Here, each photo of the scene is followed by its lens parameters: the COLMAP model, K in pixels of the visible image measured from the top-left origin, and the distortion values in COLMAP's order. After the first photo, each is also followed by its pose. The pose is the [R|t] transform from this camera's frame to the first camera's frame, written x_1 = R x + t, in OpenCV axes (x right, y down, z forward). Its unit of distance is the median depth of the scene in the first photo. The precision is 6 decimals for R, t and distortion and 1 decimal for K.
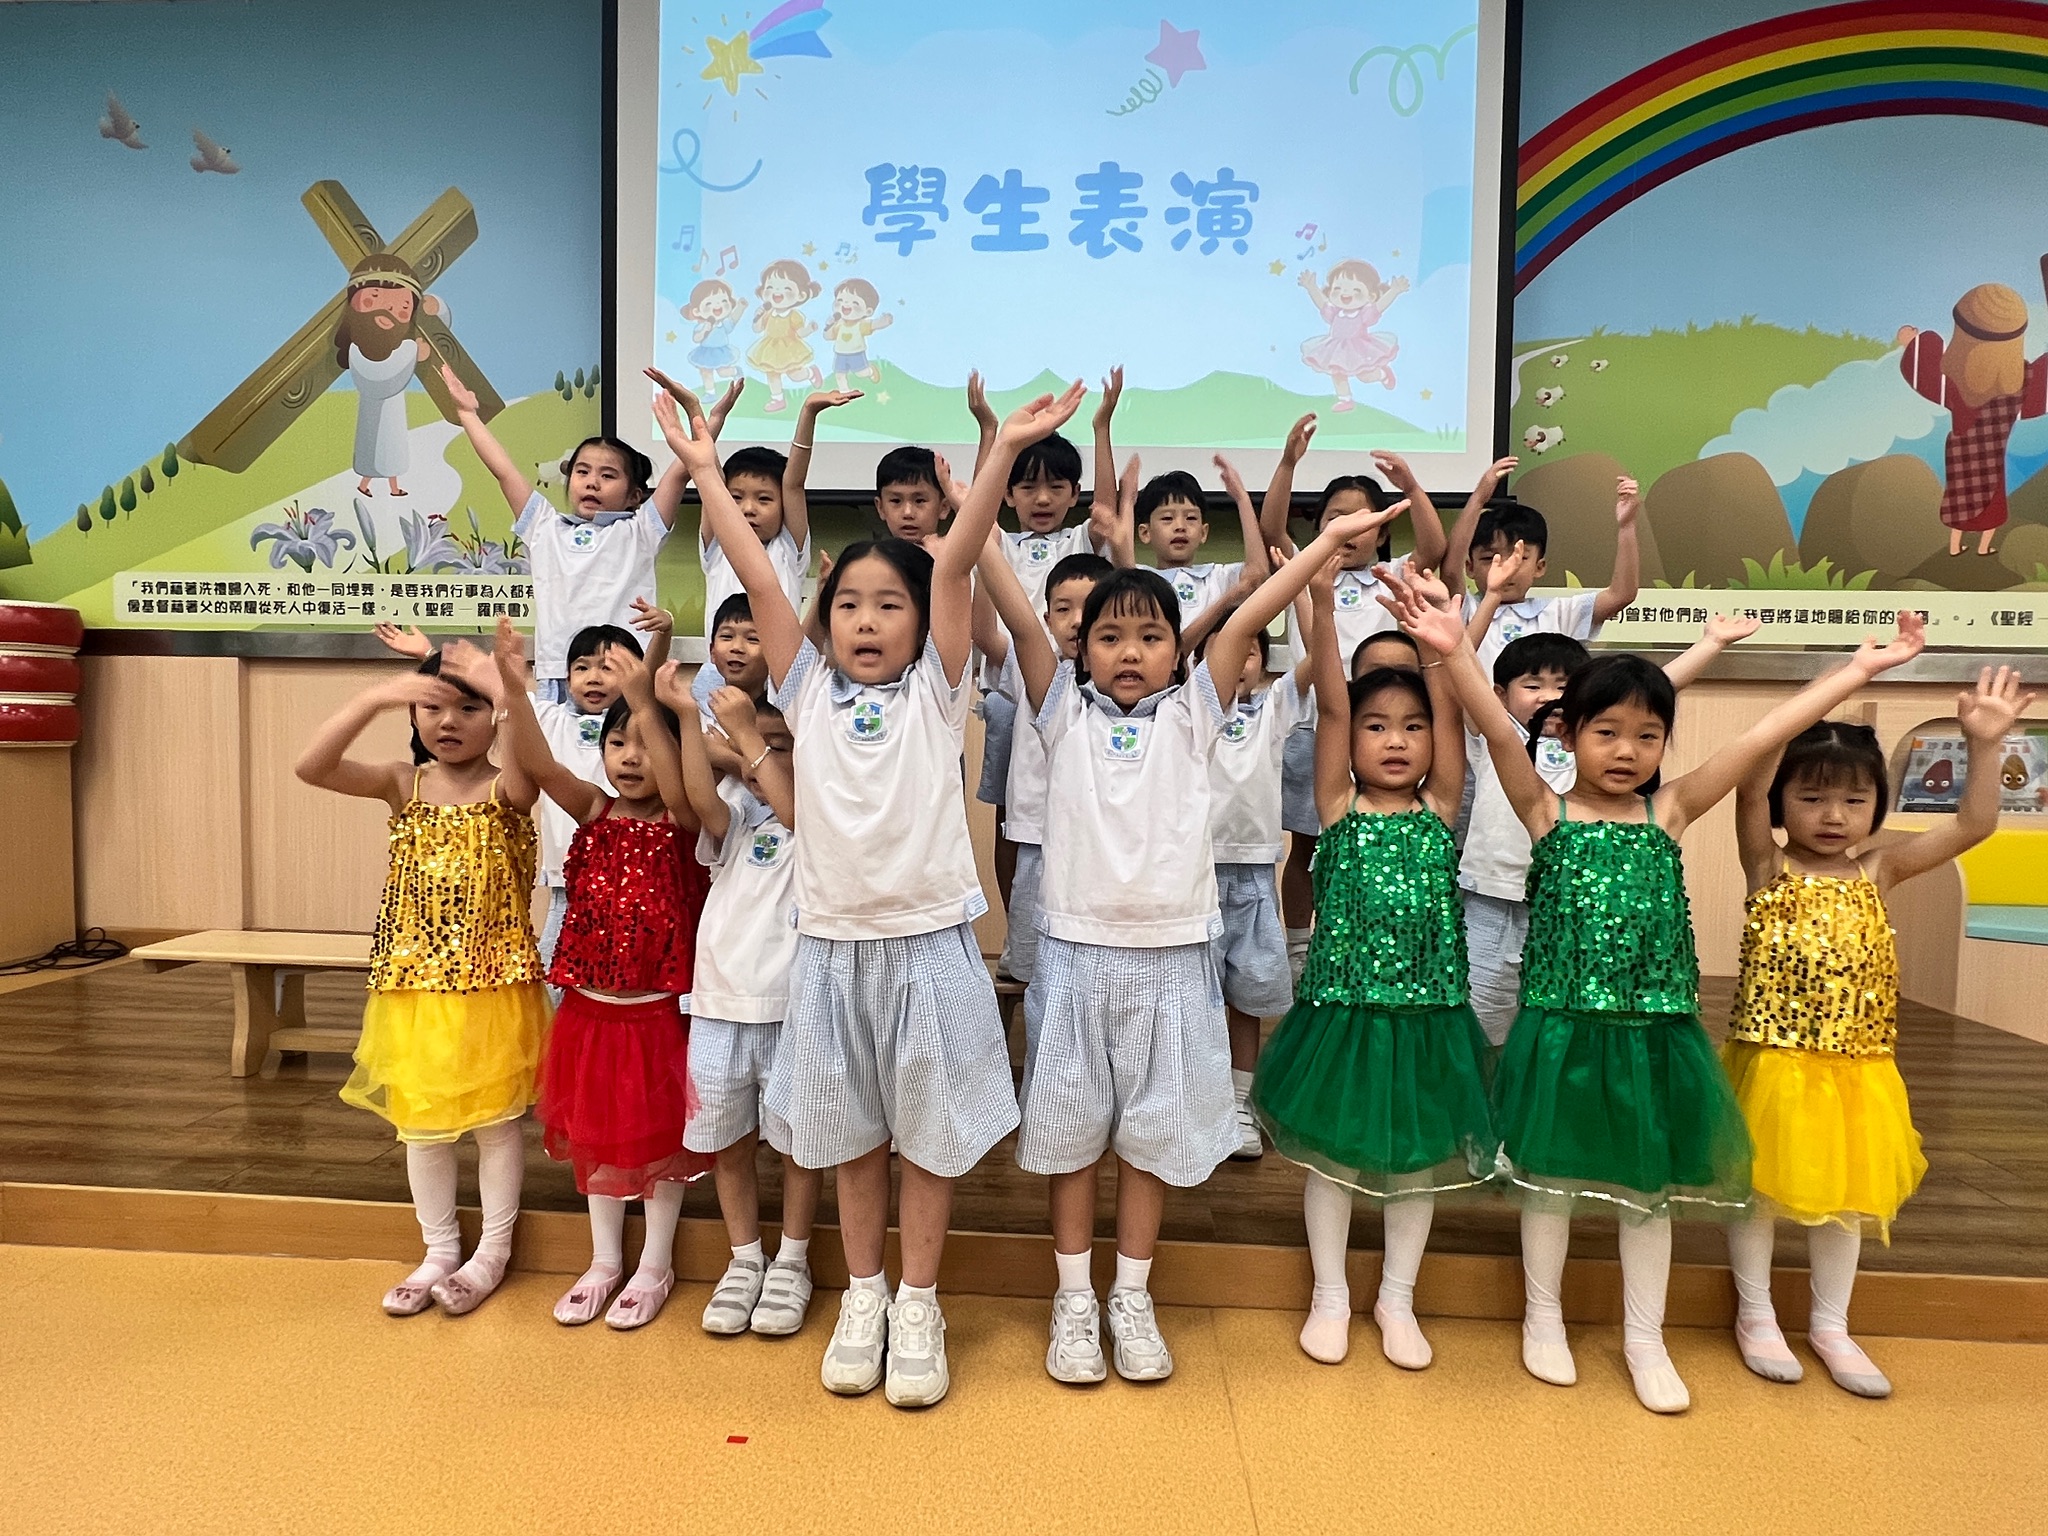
lens RADIAL K [[1135.4, 0, 1028.7], [0, 1135.4, 780.1], [0, 0, 1]] dist [-0.010609, 0.003635]
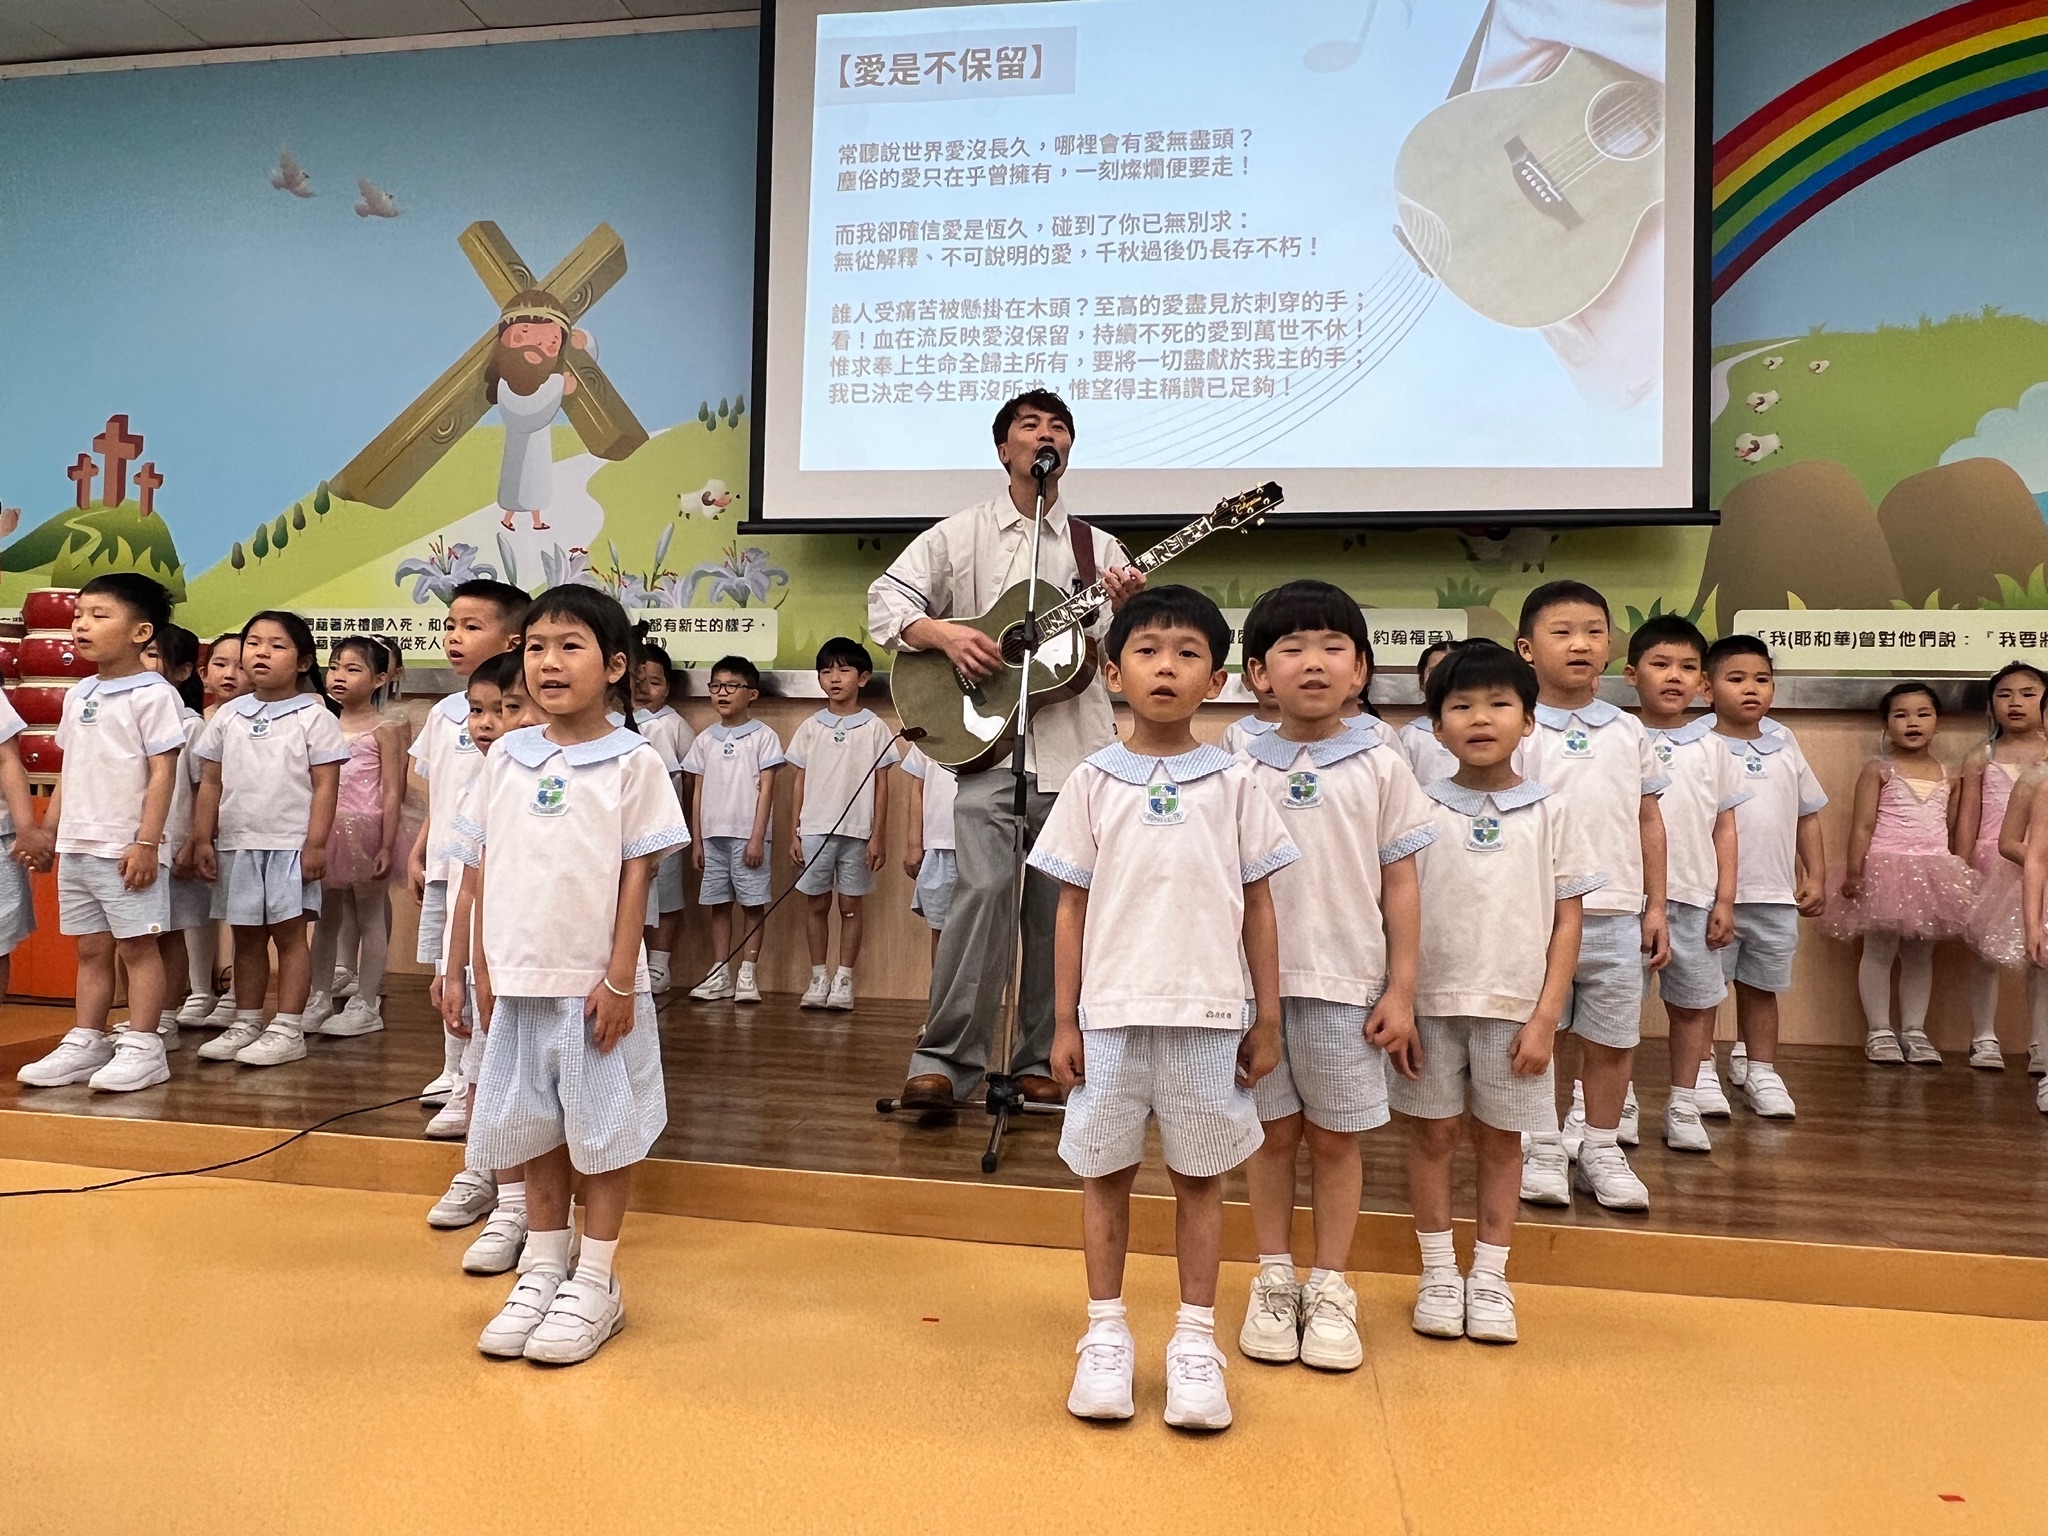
lens RADIAL K [[1437.3, 0, 1022.1], [0, 1437.3, 764.8], [0, 0, 1]] dist [-0.003986, -0.002319]
pose [[0.993659, 0.001930, -0.112422, -0.000794], [-0.009949, 0.997440, -0.070811, 0.039728], [0.111997, 0.071480, 0.991134, -0.189519]]
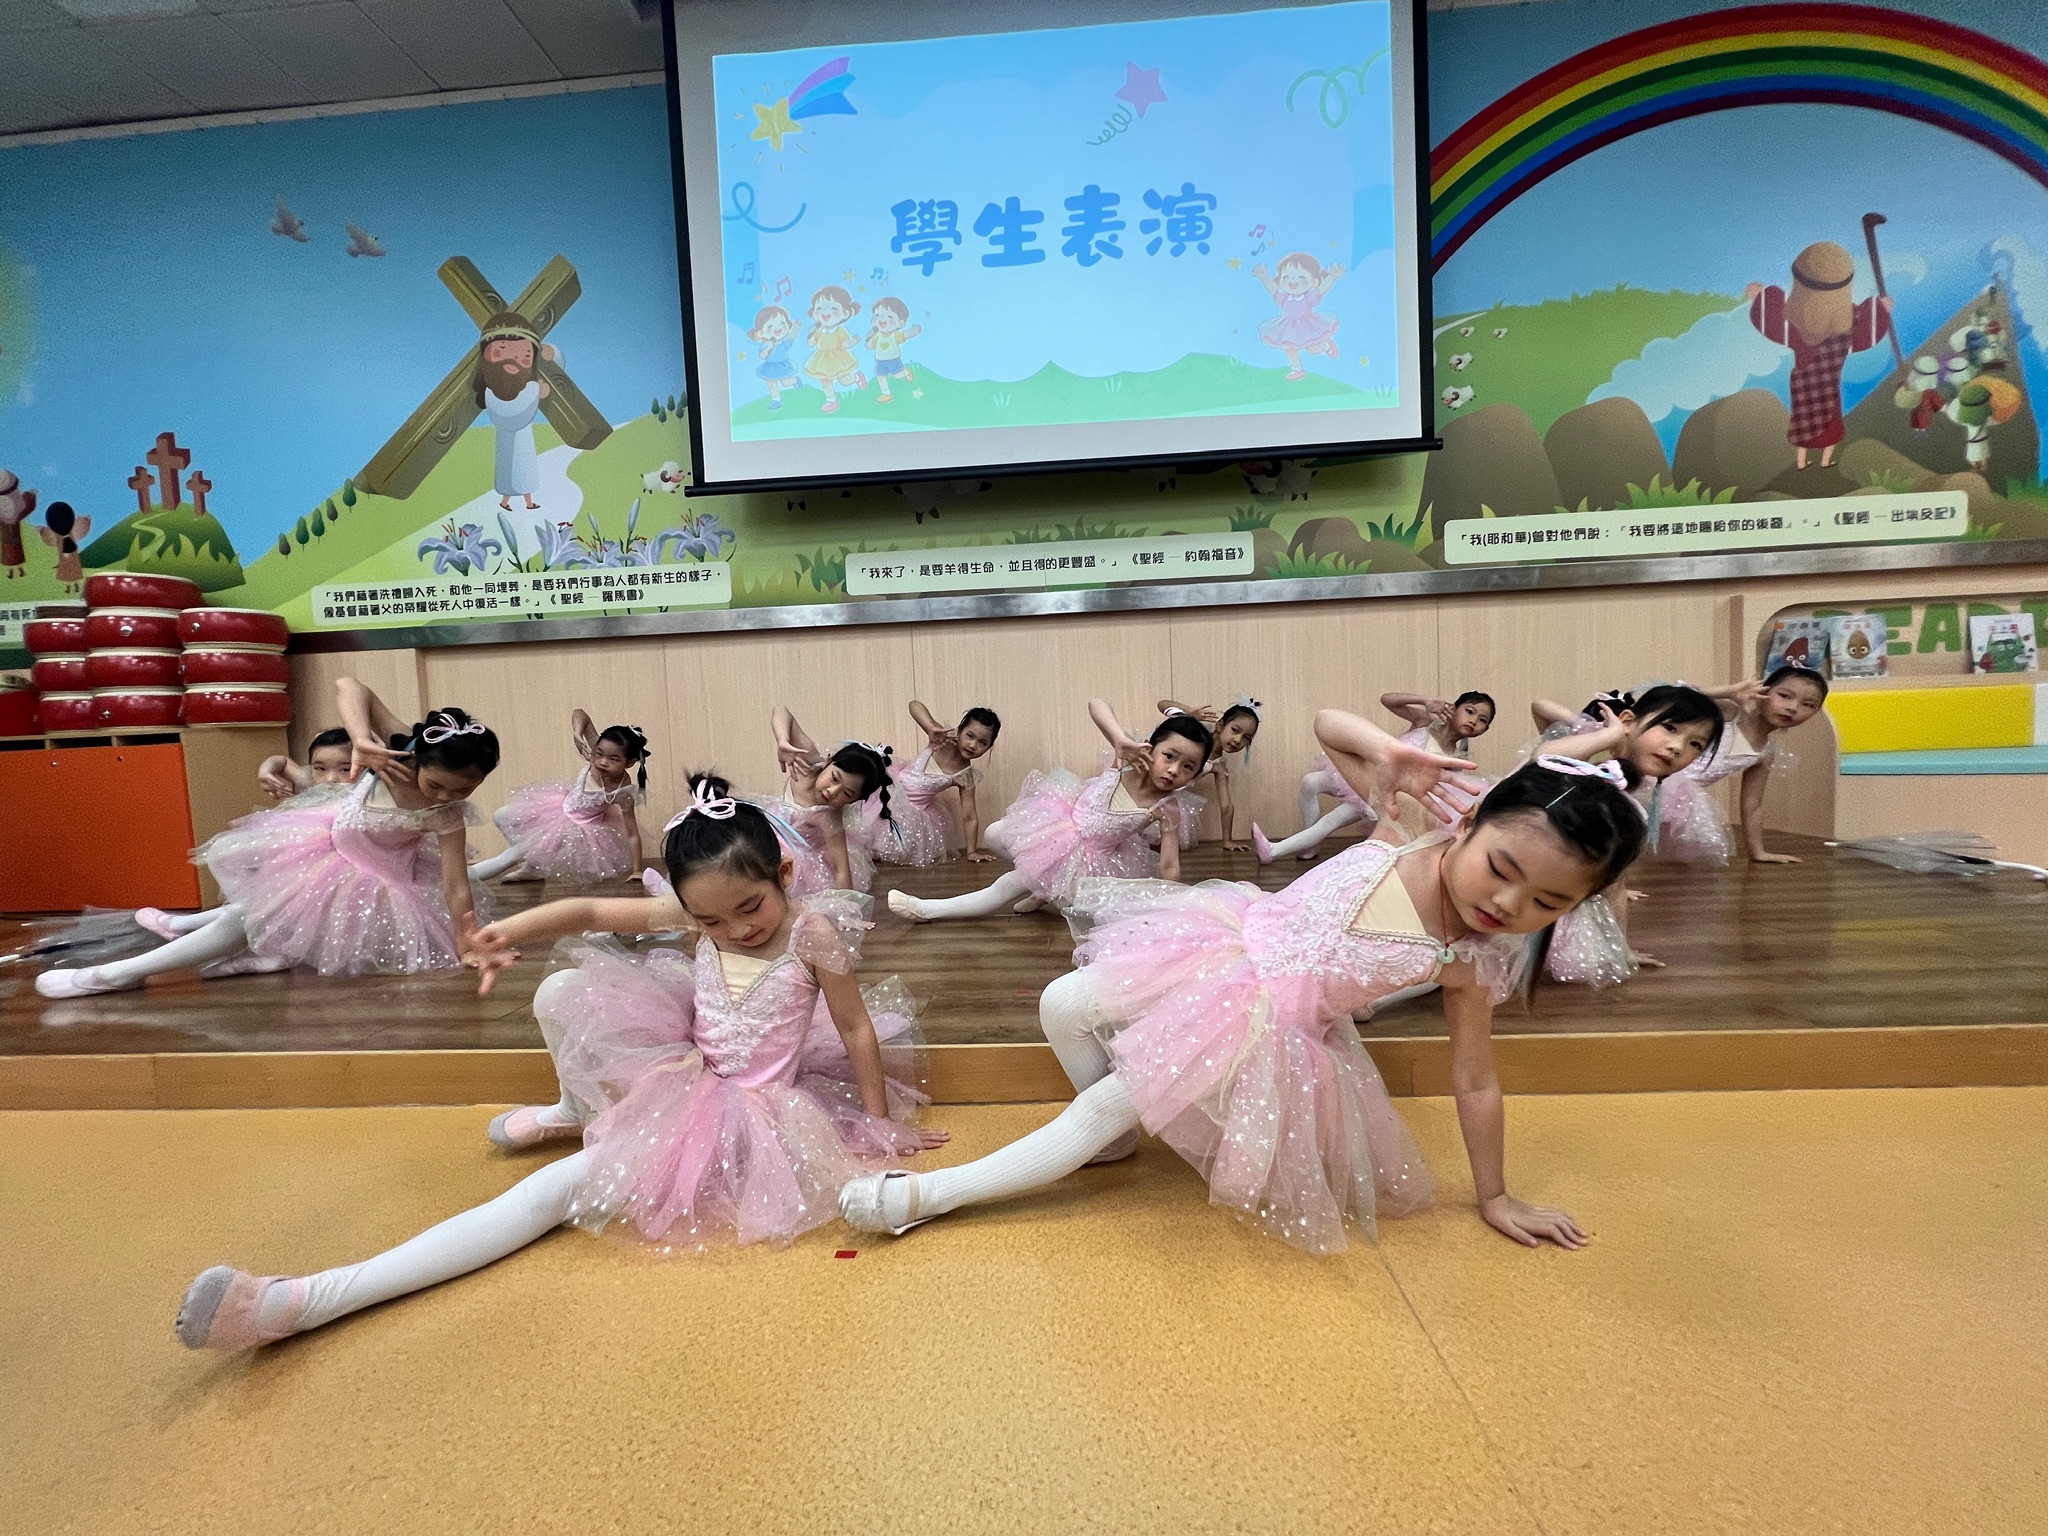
lens RADIAL K [[808.8, 0, 1030.2], [0, 808.8, 776.7], [0, 0, 1]] dist [-0.006642, 0.000793]
pose [[0.998111, -0.061222, -0.005177, -0.027326], [0.061297, 0.997995, 0.015758, 0.066519], [0.004202, -0.016045, 0.999862, 0.121106]]
